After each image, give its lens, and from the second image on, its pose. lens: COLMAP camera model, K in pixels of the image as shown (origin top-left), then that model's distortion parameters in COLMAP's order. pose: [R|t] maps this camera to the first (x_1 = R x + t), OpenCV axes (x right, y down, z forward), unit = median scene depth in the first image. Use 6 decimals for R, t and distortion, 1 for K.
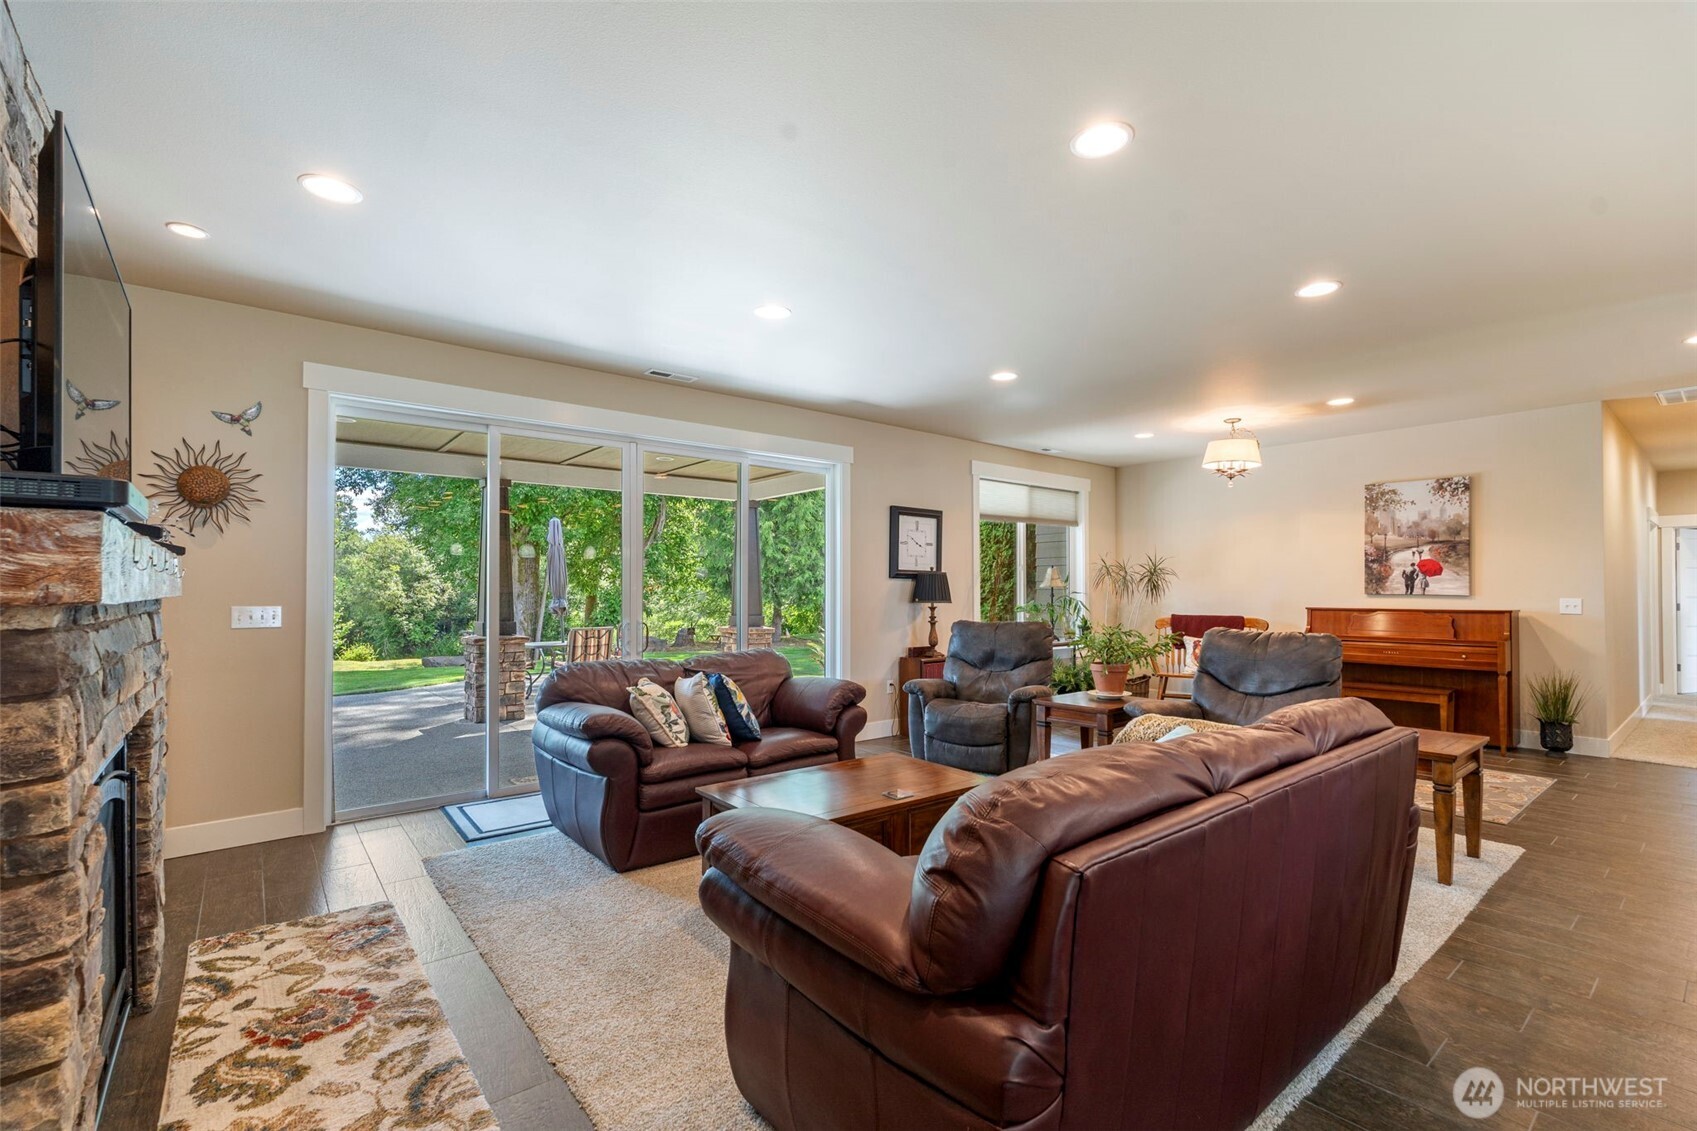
lens RADIAL K [[753.3, 0, 851.4], [0, 753.3, 584.3], [0, 0, 1]] dist [-0.000370, 0.000170]
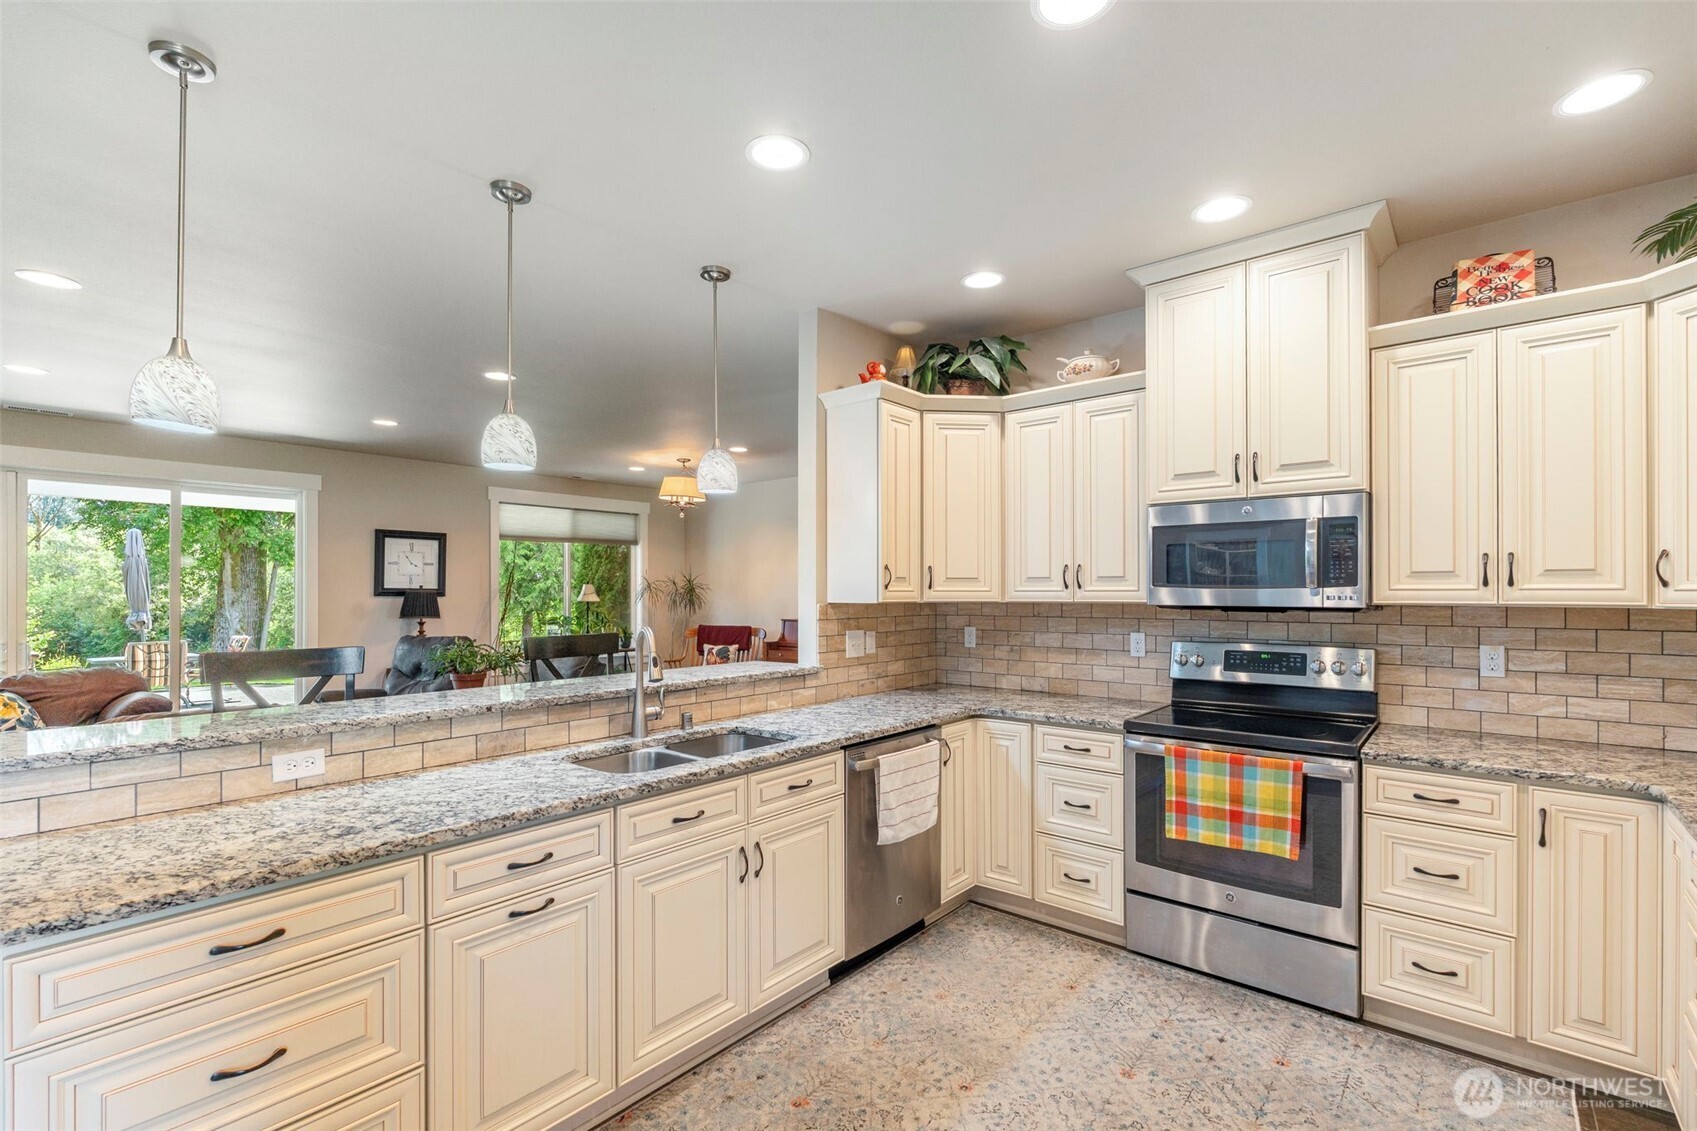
lens RADIAL K [[753.3, 0, 851.4], [0, 753.3, 584.3], [0, 0, 1]] dist [-0.000370, 0.000170]
pose [[0.986729, -0.000346, 0.162376, 0.553544], [0.000526, 0.999999, -0.001065, -0.023487], [-0.162376, 0.001136, 0.986728, -0.187438]]
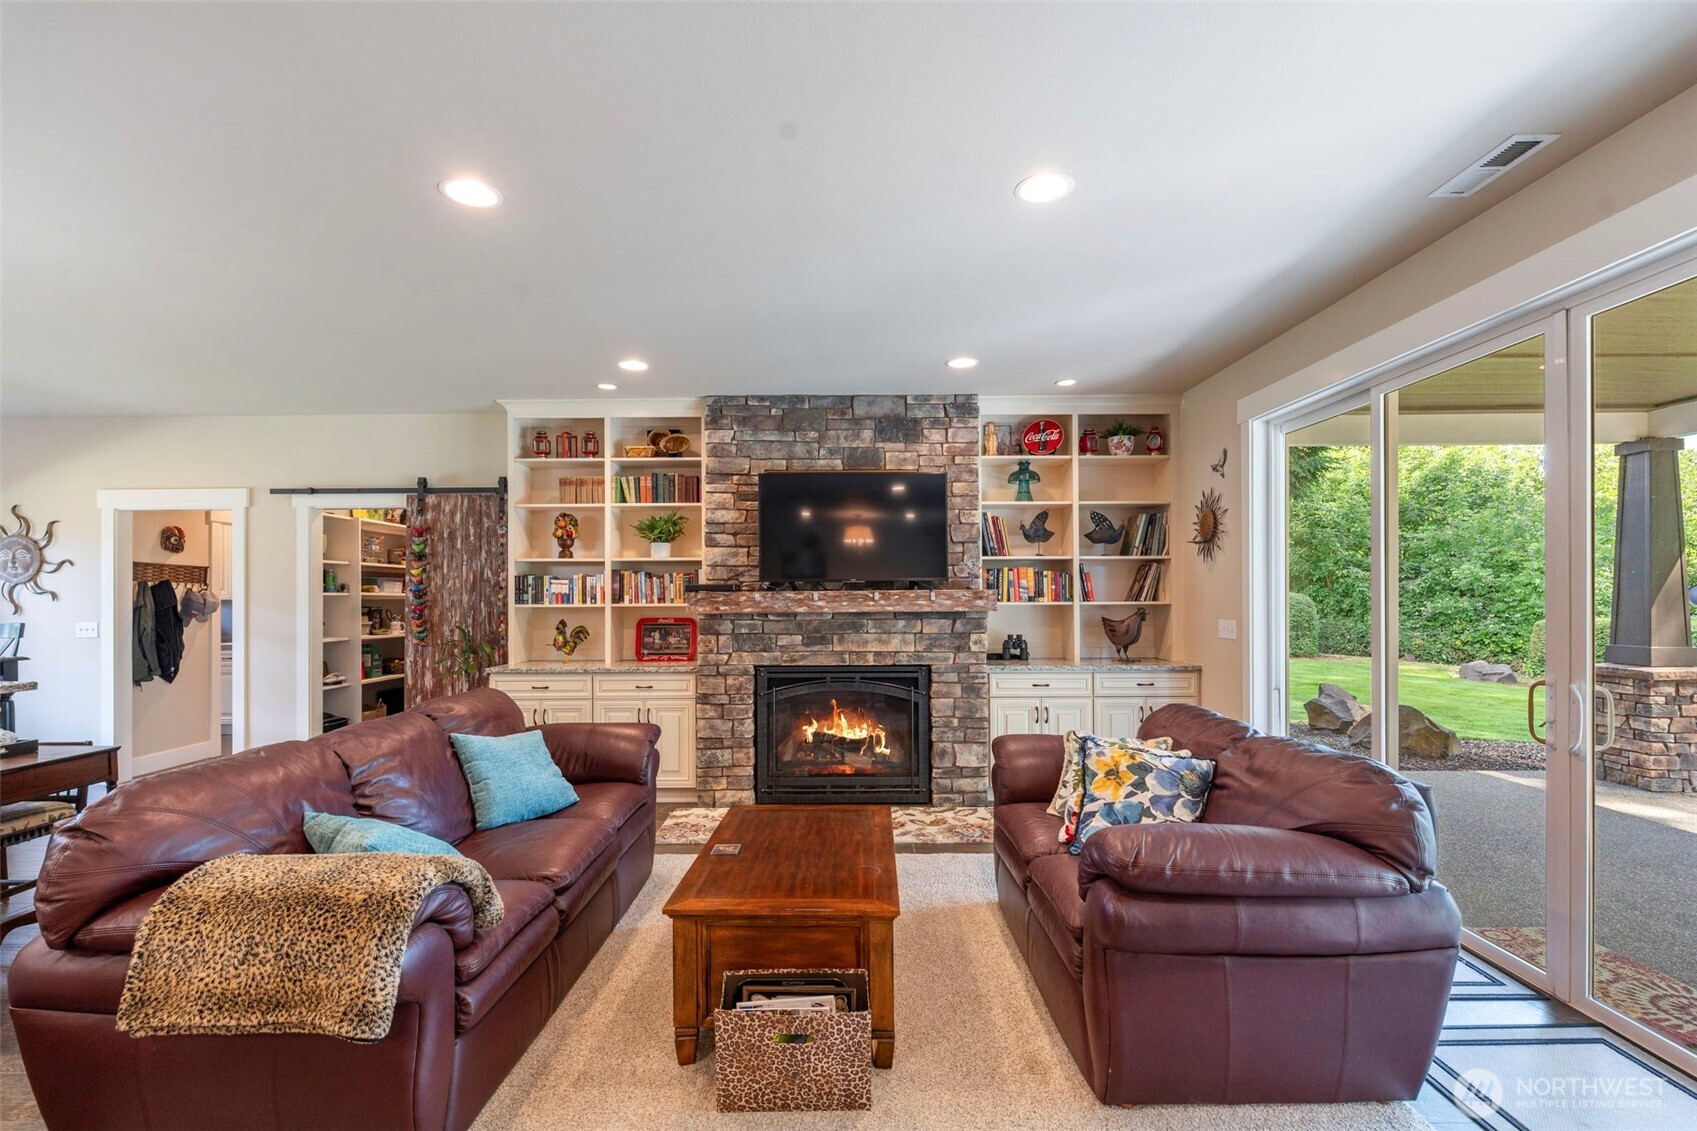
lens RADIAL K [[753.3, 0, 851.4], [0, 753.3, 584.3], [0, 0, 1]] dist [-0.000370, 0.000170]
pose [[-0.649576, -0.008080, -0.760254, 0.288640], [0.013171, 0.999674, -0.021879, -0.004737], [0.760183, -0.024225, -0.649257, 0.768814]]
